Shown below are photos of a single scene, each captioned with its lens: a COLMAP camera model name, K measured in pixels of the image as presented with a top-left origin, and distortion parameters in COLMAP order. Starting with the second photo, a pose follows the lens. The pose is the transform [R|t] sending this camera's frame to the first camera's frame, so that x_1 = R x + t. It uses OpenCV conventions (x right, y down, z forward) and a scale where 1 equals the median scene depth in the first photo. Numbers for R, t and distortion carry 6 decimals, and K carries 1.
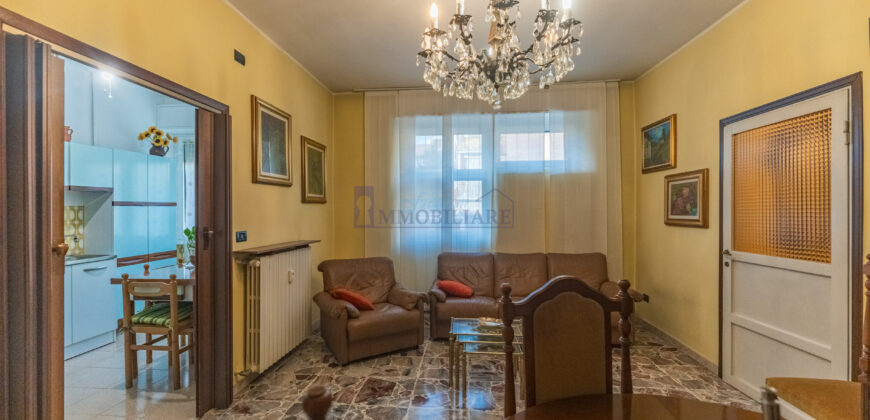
lens RADIAL K [[346.1, 0, 433.8], [0, 346.1, 209.4], [0, 0, 1]] dist [0.001094, -0.001141]
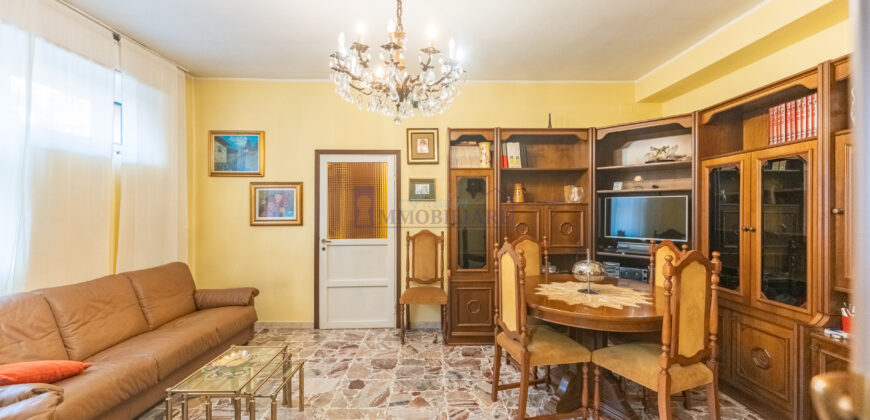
lens RADIAL K [[346.1, 0, 431.9], [0, 346.1, 211.3], [0, 0, 1]] dist [0.001094, -0.001141]
pose [[-0.091006, 0.004734, 0.995839, -0.549037], [0.001533, 0.999988, -0.004613, 0.004223], [-0.995849, 0.001107, -0.091012, 0.550961]]
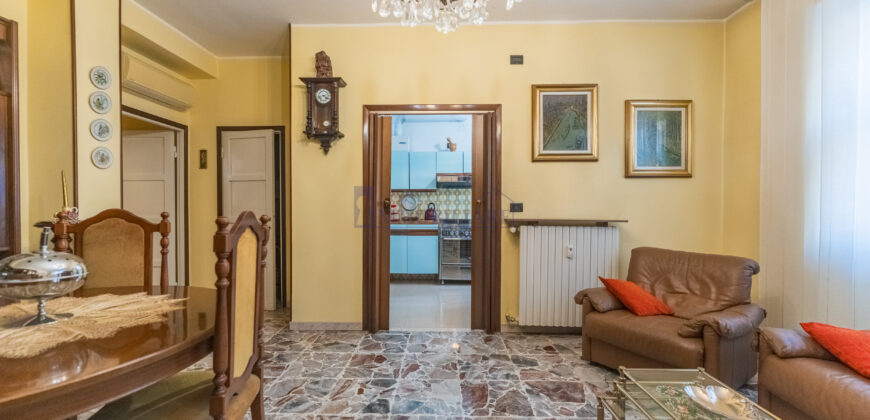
lens RADIAL K [[346.1, 0, 436.0], [0, 346.1, 210.8], [0, 0, 1]] dist [0.001094, -0.001141]
pose [[0.068631, 0.014157, -0.997542, 0.511228], [-0.004188, 0.999895, 0.013903, 0.059953], [0.997633, 0.003224, 0.068683, 0.513874]]
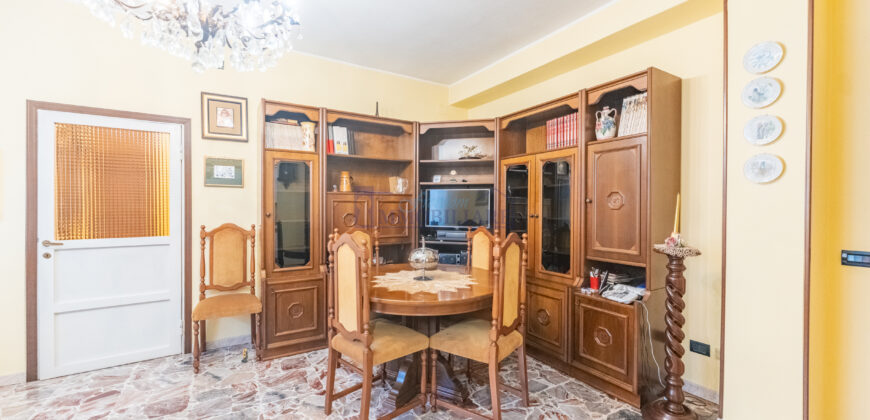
lens RADIAL K [[346.1, 0, 432.8], [0, 346.1, 209.9], [0, 0, 1]] dist [0.001094, -0.001141]
pose [[-0.591513, -0.005590, 0.806276, -0.457533], [-0.001839, 0.999983, 0.005583, 0.020021], [-0.806293, 0.001820, -0.591513, 0.576467]]
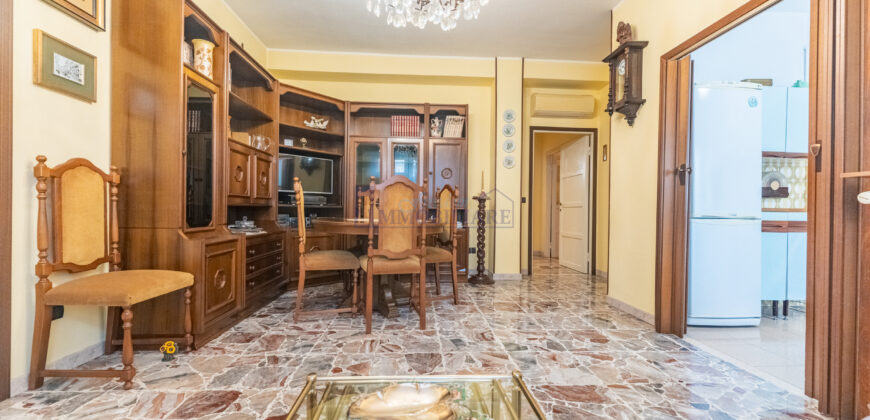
lens RADIAL K [[346.1, 0, 433.5], [0, 346.1, 210.0], [0, 0, 1]] dist [0.001094, -0.001141]
pose [[-0.989794, -0.009131, -0.142215, 0.160741], [-0.009596, 0.999951, 0.002581, 0.141468], [0.142184, 0.003920, -0.989832, 1.112114]]
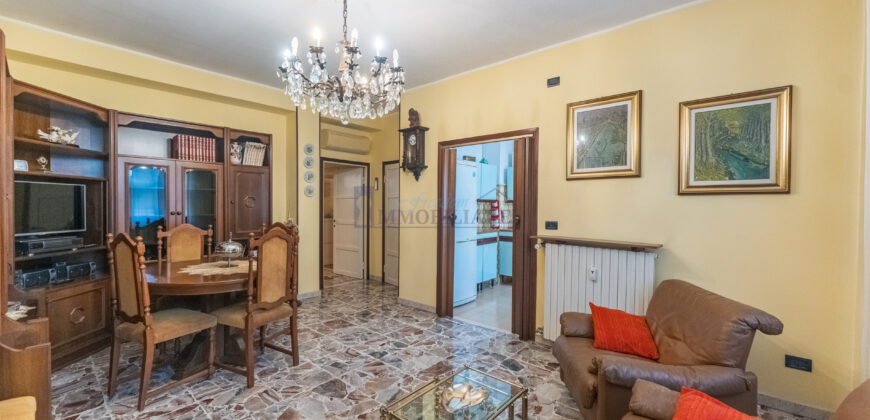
lens RADIAL K [[346.1, 0, 433.3], [0, 346.1, 210.5], [0, 0, 1]] dist [0.001094, -0.001141]
pose [[-0.588242, 0.012872, -0.808583, 0.569571], [-0.007423, 0.999745, 0.021316, 0.001480], [0.808651, 0.018541, -0.587996, 1.121454]]
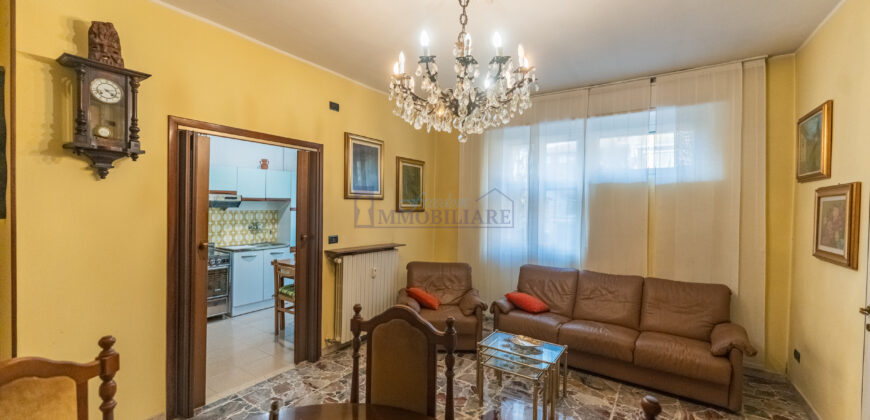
lens RADIAL K [[346.1, 0, 433.2], [0, 346.1, 210.5], [0, 0, 1]] dist [0.001094, -0.001141]
pose [[0.876641, 0.024420, -0.480525, 0.345863], [-0.020205, 0.999699, 0.013944, -0.049247], [0.480721, -0.002515, 0.876870, 0.006802]]
